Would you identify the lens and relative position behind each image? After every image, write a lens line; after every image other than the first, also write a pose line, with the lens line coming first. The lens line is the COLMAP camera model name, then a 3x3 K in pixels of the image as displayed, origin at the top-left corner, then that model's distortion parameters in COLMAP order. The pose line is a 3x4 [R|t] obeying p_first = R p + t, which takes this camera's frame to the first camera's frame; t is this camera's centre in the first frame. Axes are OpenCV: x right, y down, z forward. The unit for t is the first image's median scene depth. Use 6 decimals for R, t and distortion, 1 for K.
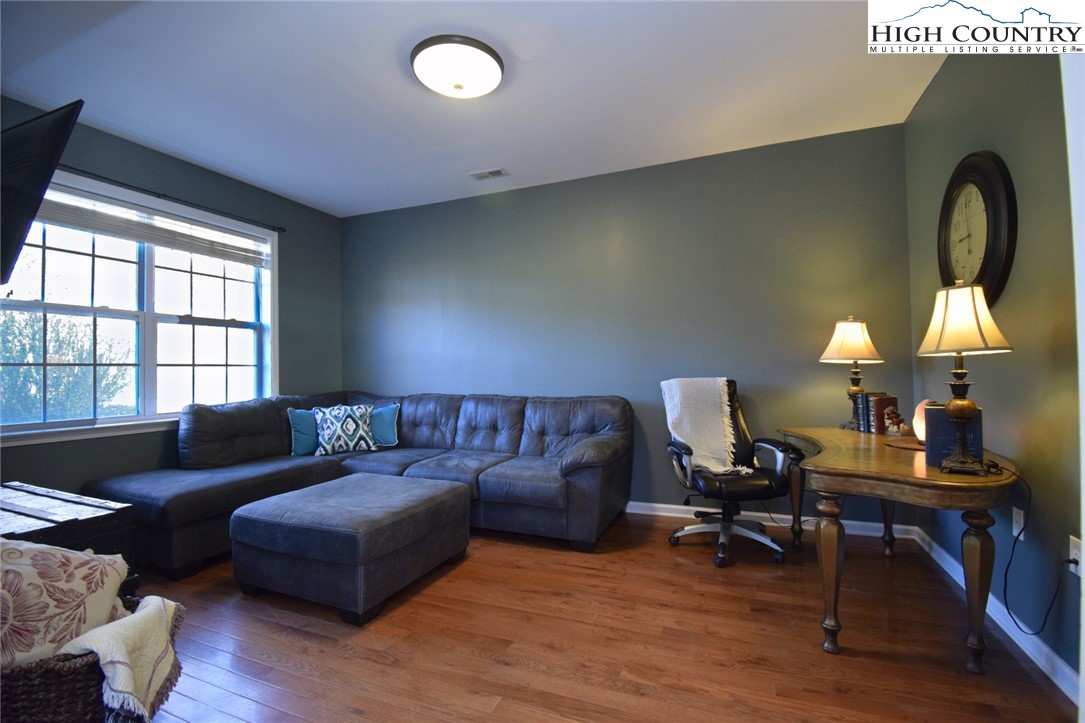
lens RADIAL K [[473.4, 0, 540.5], [0, 473.4, 367.0], [0, 0, 1]] dist [-0.015375, -0.002673]
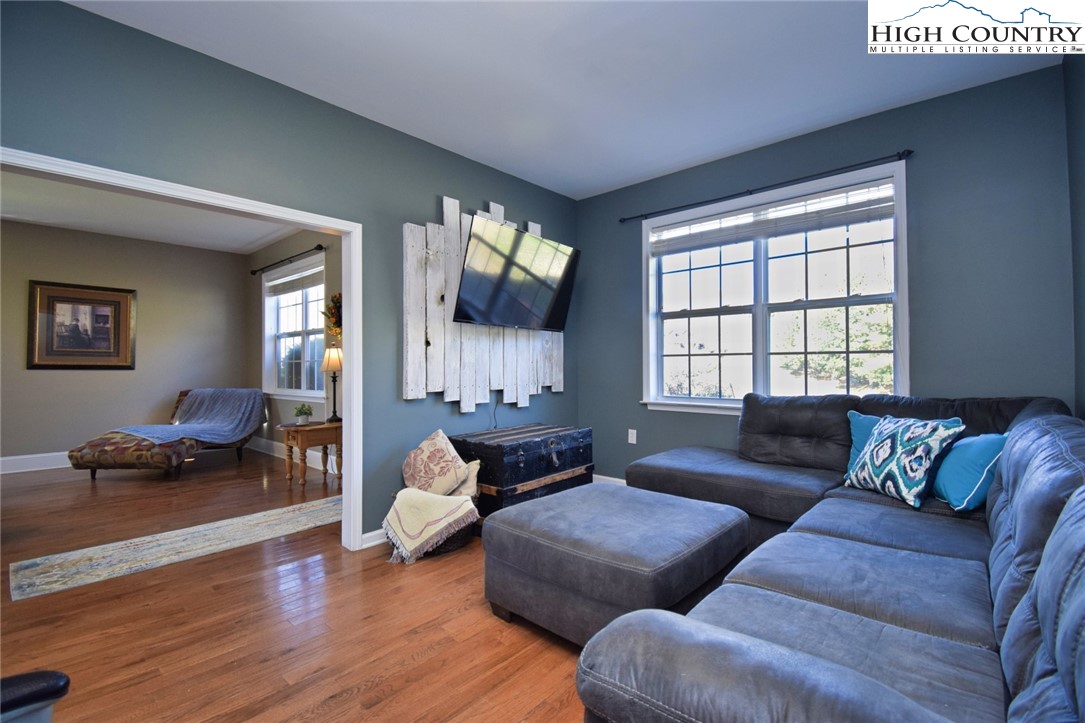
lens RADIAL K [[473.4, 0, 549.2], [0, 473.4, 359.9], [0, 0, 1]] dist [-0.015375, -0.002673]
pose [[-0.317237, 0.008362, -0.948309, 0.332095], [0.018796, 0.999820, 0.002529, -0.001562], [0.948160, -0.017022, -0.317338, 0.880277]]
